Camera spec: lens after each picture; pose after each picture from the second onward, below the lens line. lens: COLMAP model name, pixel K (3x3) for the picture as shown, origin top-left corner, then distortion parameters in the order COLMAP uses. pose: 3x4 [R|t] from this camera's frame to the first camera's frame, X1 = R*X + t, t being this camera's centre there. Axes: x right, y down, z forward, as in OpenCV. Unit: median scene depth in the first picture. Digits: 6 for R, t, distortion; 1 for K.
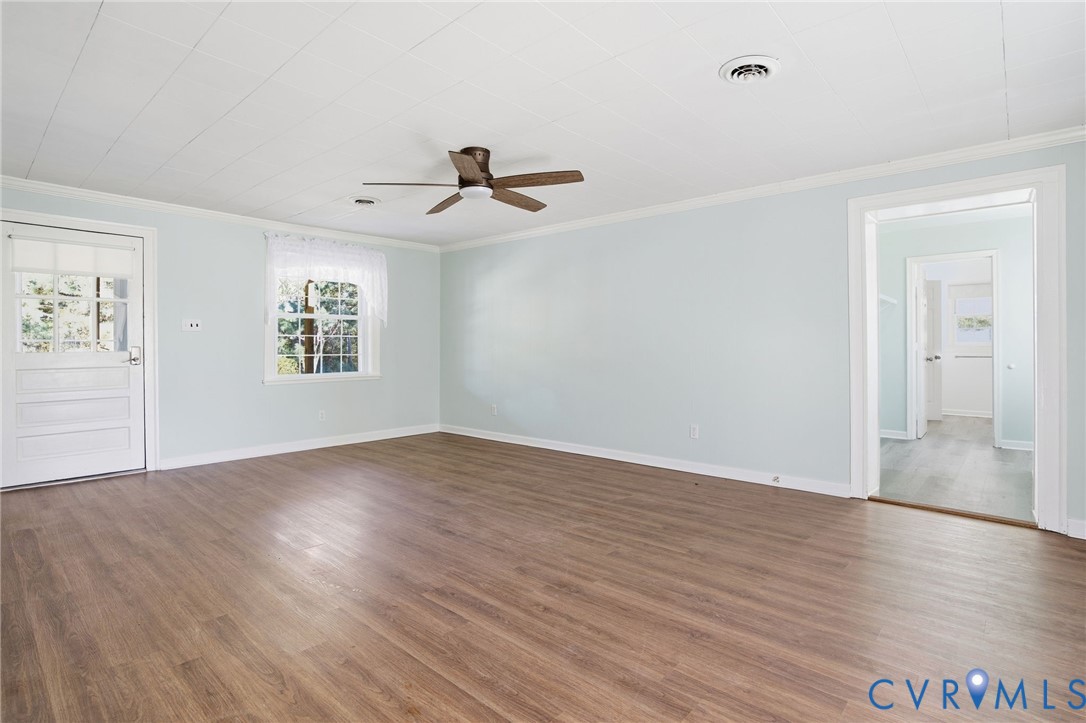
lens RADIAL K [[543.3, 0, 535.4], [0, 543.3, 350.7], [0, 0, 1]] dist [-0.073959, 0.035916]
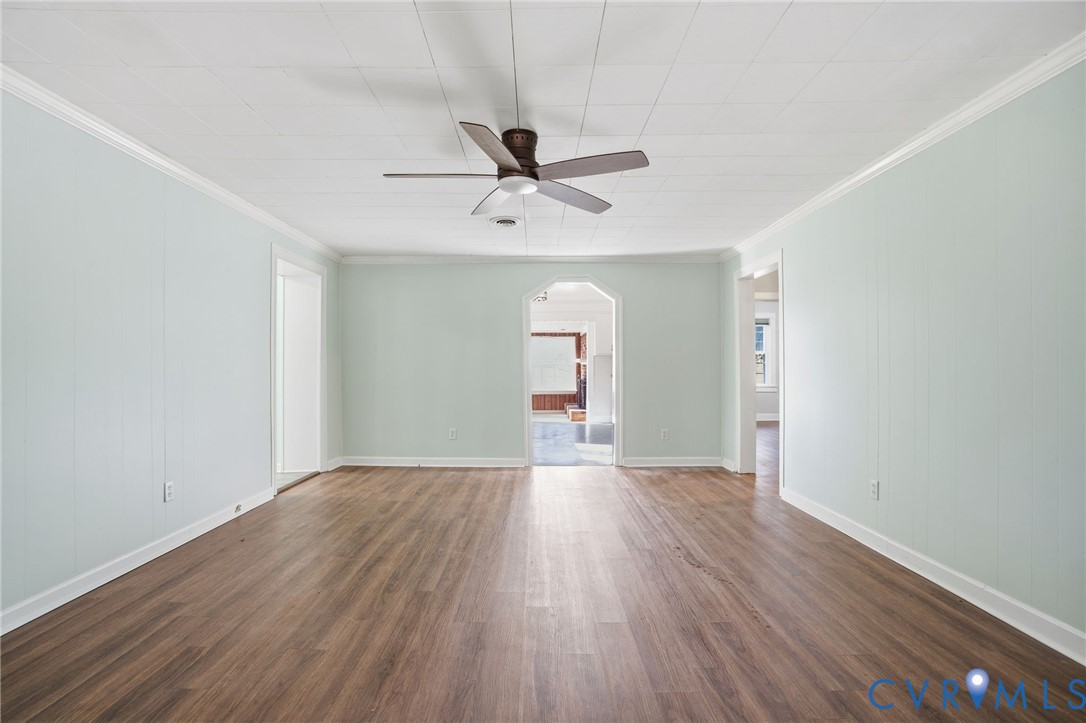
lens RADIAL K [[543.3, 0, 535.4], [0, 543.3, 350.7], [0, 0, 1]] dist [-0.073959, 0.035916]
pose [[-0.685889, 0.017705, 0.727491, -0.691347], [0.007170, 0.999820, -0.017573, -0.020807], [-0.727671, -0.006837, -0.685892, 1.467915]]
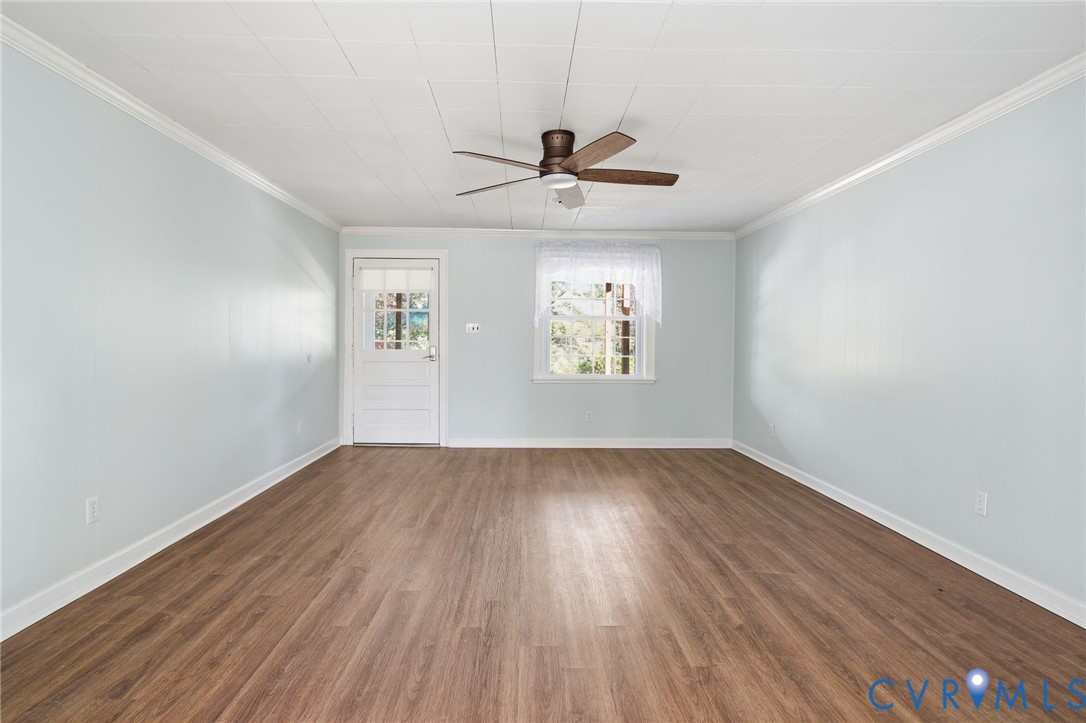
lens RADIAL K [[576.4, 0, 527.7], [0, 576.4, 345.3], [0, 0, 1]] dist [-0.027187, 0.001057]
pose [[0.691015, 0.010279, -0.722768, 0.520926], [-0.017299, 0.999848, -0.002319, -0.014004], [0.722634, 0.014106, 0.691087, 0.285060]]
